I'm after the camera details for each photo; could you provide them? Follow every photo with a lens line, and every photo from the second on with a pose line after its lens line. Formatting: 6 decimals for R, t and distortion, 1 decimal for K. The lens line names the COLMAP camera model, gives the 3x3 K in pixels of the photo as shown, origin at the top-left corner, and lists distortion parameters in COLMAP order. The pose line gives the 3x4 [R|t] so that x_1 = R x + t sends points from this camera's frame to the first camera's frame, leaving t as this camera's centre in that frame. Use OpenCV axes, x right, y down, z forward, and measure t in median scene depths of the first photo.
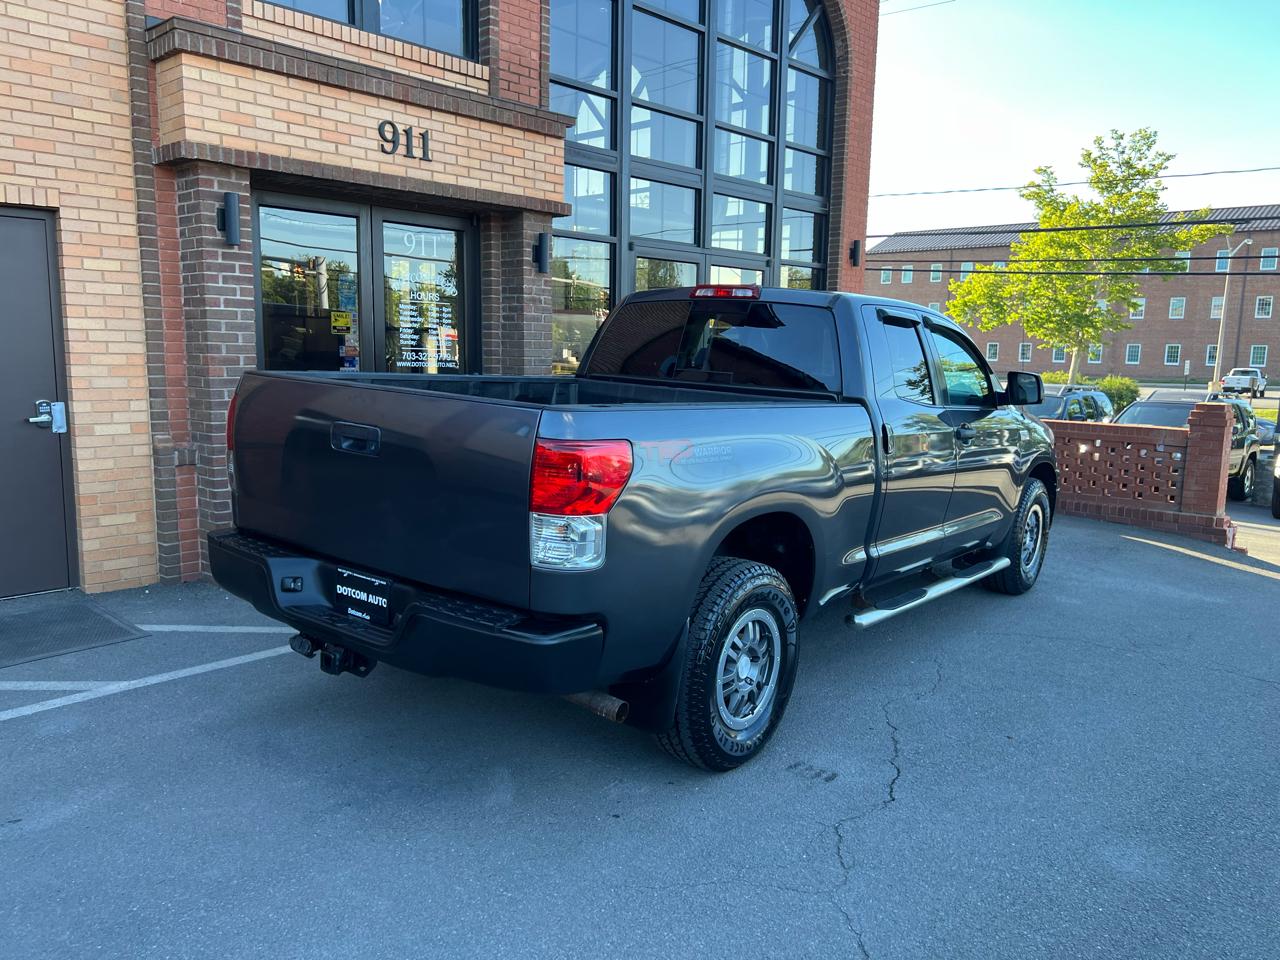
lens RADIAL K [[967.8, 0, 637.1], [0, 967.8, 486.7], [0, 0, 1]] dist [0.040916, -0.044074]
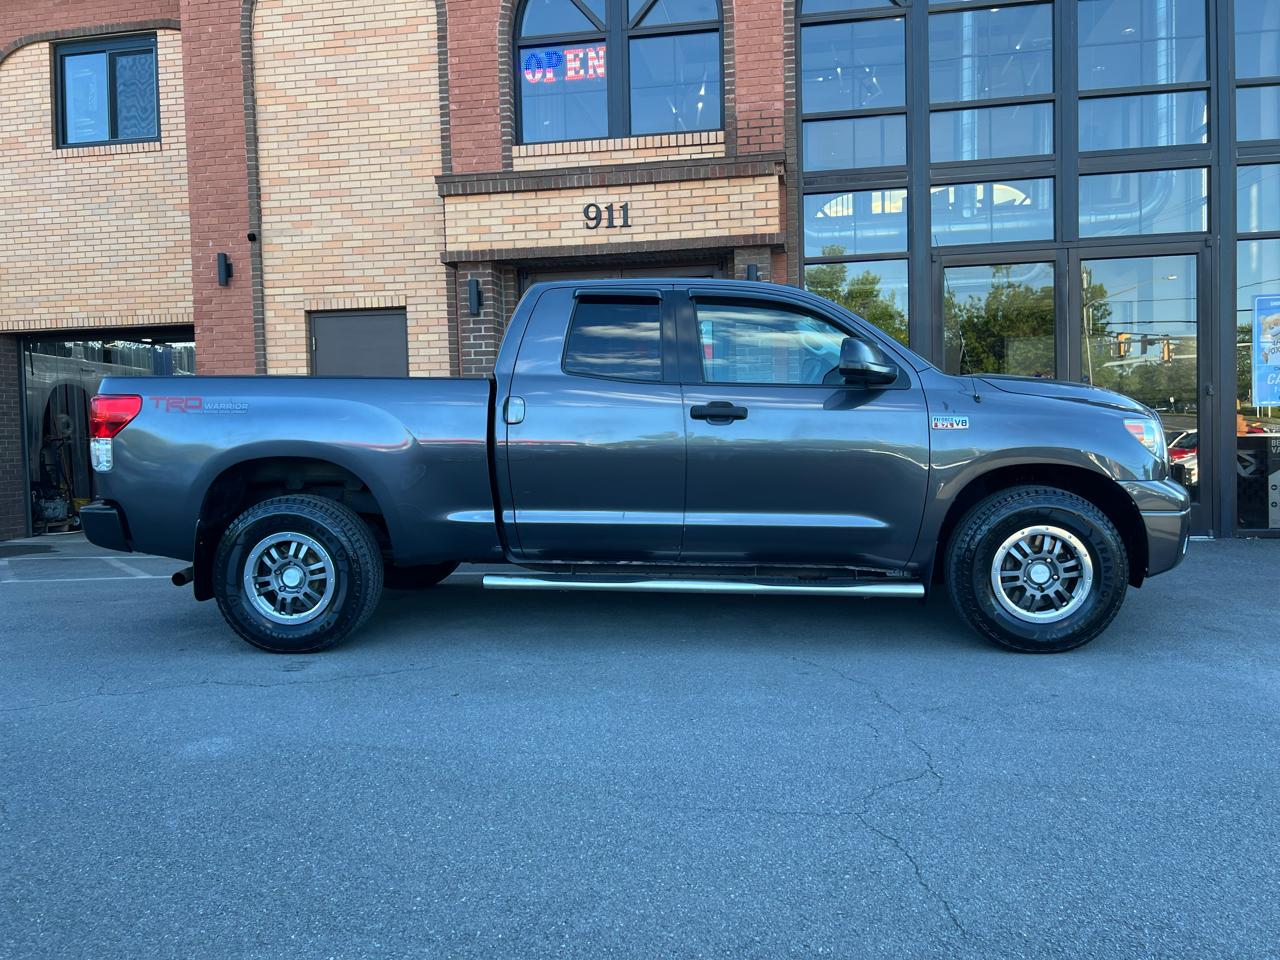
lens RADIAL K [[959.8, 0, 640.3], [0, 959.8, 468.6], [0, 0, 1]] dist [0.053833, -0.056283]
pose [[0.551463, -0.001061, -0.834199, 0.850185], [-0.089575, 0.994142, -0.060480, 0.045663], [0.829376, 0.108076, 0.548137, 0.391753]]
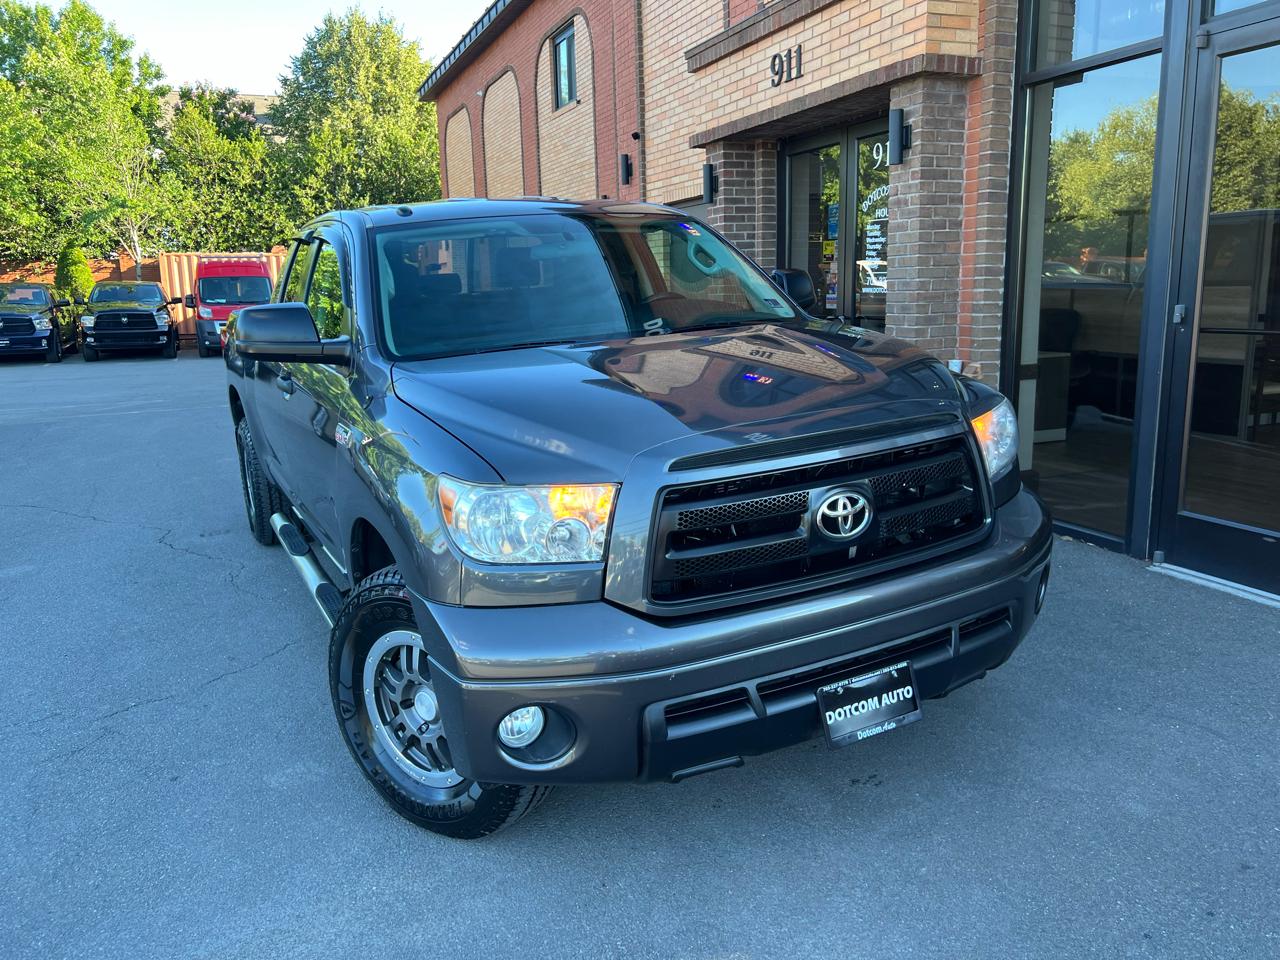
lens RADIAL K [[959.8, 0, 640.3], [0, 959.8, 468.6], [0, 0, 1]] dist [0.053833, -0.056283]
pose [[-0.413362, 0.166409, -0.895232, 0.807410], [-0.111196, 0.966575, 0.231014, -0.170671], [0.903752, 0.195039, -0.381042, 1.354040]]
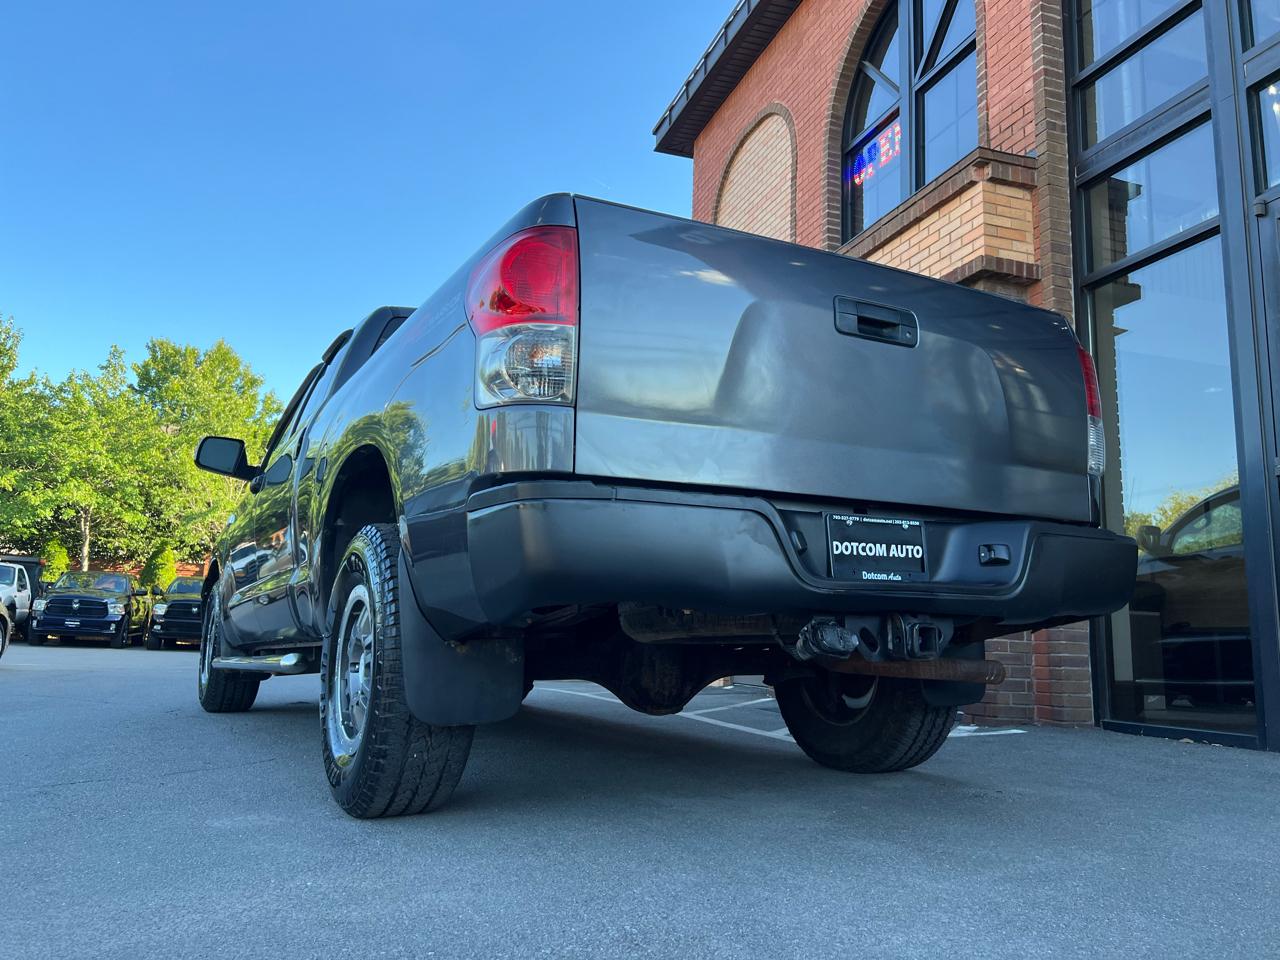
lens RADIAL K [[959.9, 0, 648.6], [0, 959.9, 470.7], [0, 0, 1]] dist [0.019502, -0.002603]
pose [[-0.460613, -0.191448, -0.866708, 0.758352], [-0.169030, 0.977512, -0.126092, -0.001998], [0.871358, 0.088420, -0.482616, 1.361068]]
